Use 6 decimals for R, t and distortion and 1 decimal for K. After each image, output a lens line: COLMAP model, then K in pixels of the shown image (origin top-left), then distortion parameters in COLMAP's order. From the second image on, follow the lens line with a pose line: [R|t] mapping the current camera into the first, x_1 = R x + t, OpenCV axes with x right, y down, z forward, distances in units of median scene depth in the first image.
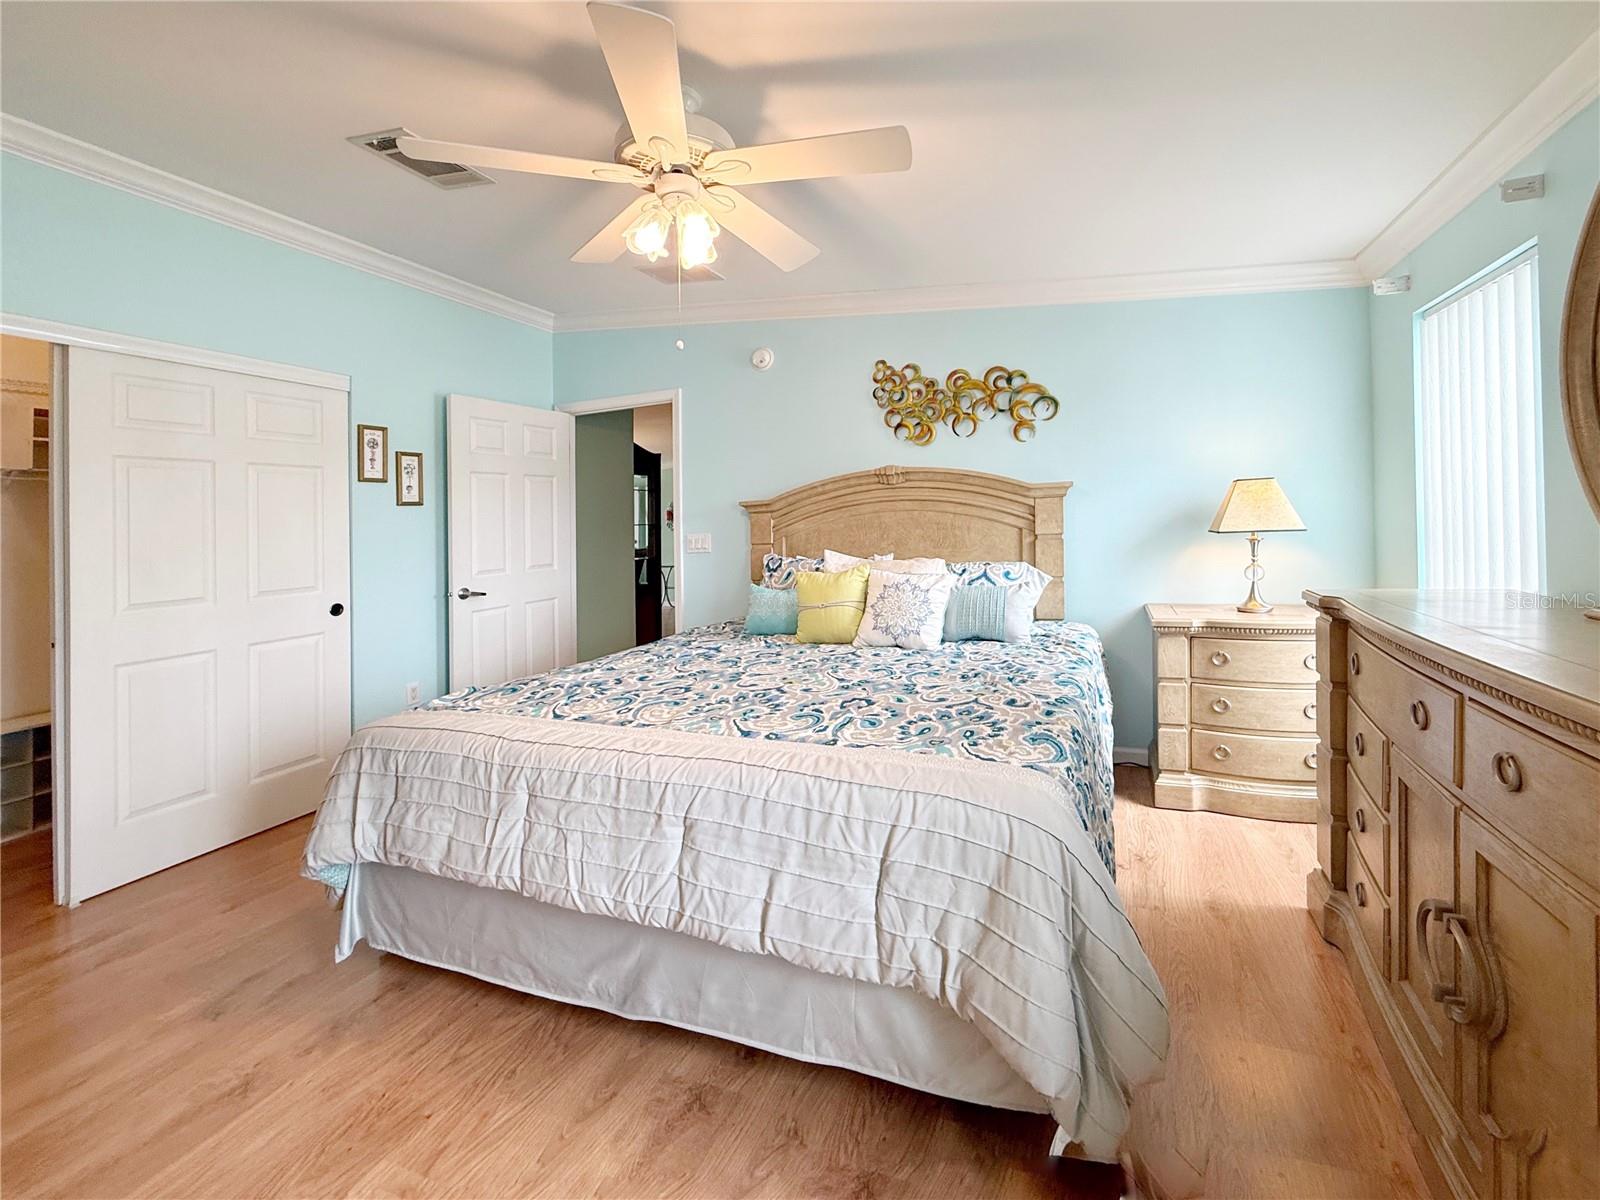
lens RADIAL K [[638.8, 0, 826.8], [0, 638.8, 521.9], [0, 0, 1]] dist [0.001964, 0.000483]
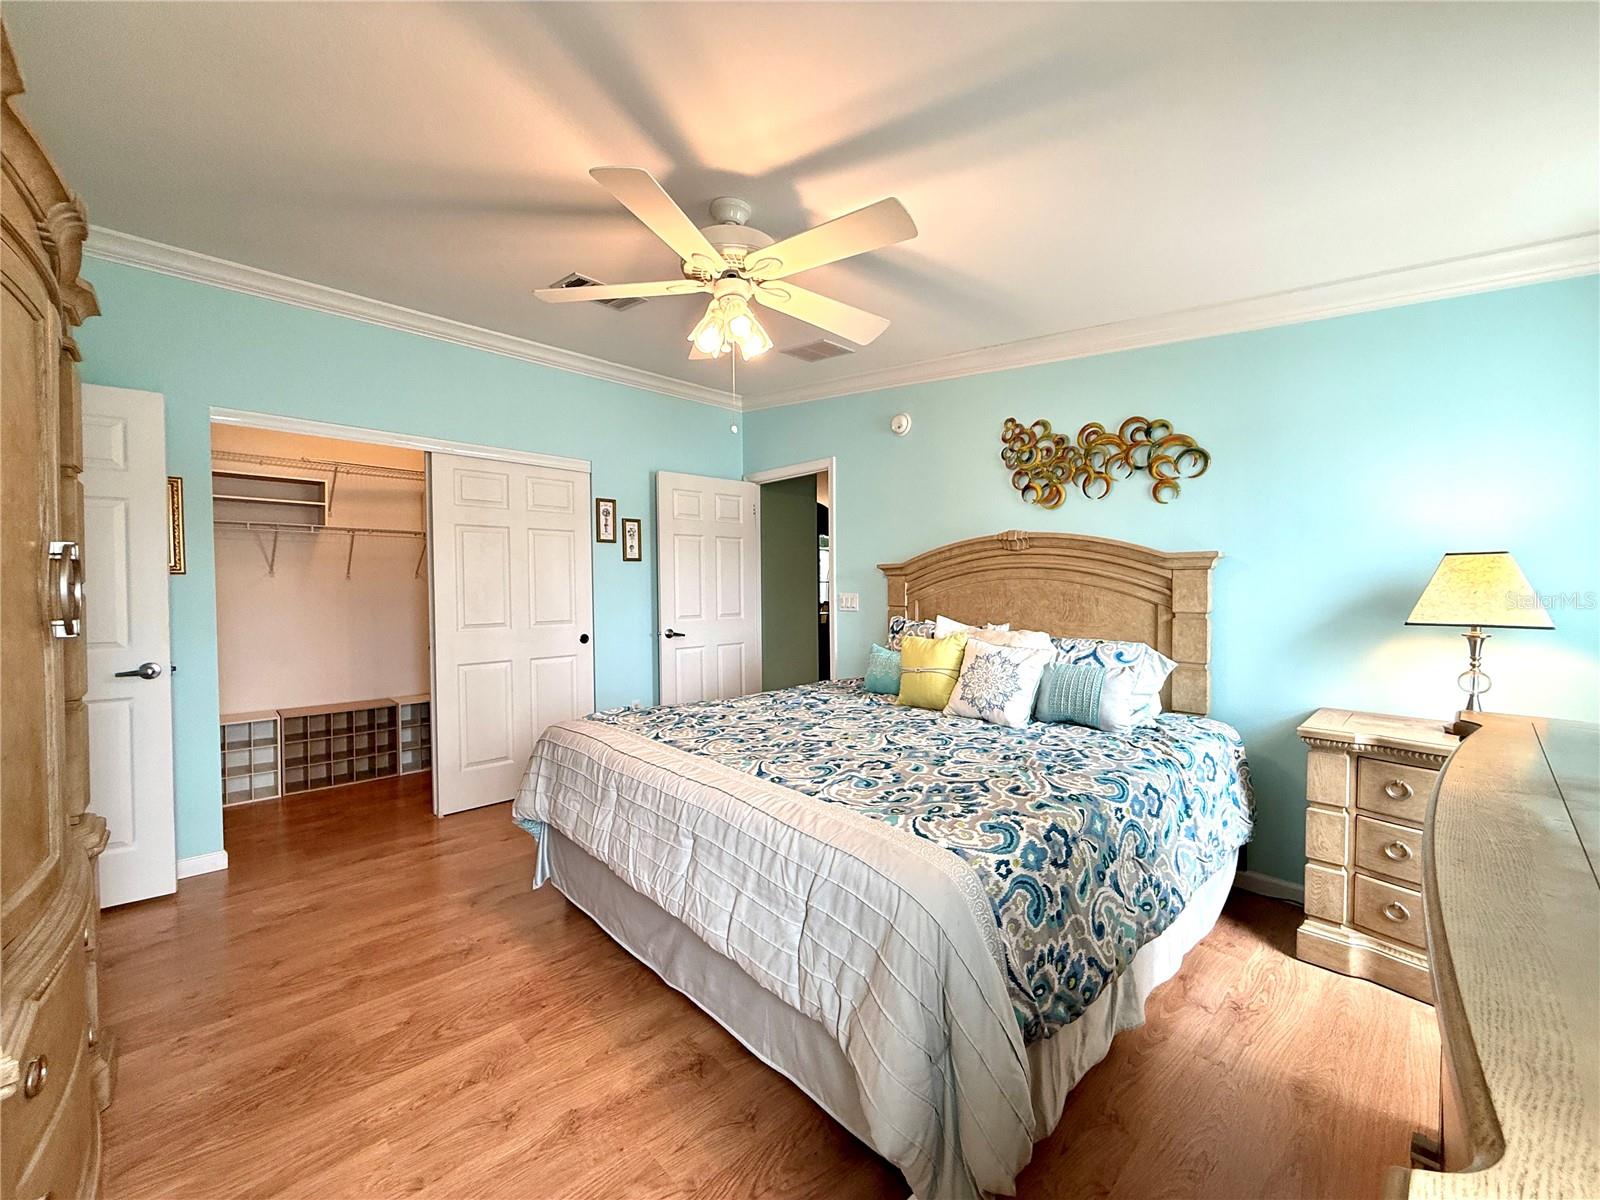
lens RADIAL K [[638.8, 0, 806.7], [0, 638.8, 604.3], [0, 0, 1]] dist [0.001964, 0.000483]
pose [[0.899349, 0.051165, -0.434227, 0.282324], [-0.033363, 0.998265, 0.048526, -0.017830], [0.435956, -0.029155, 0.899496, 0.016968]]
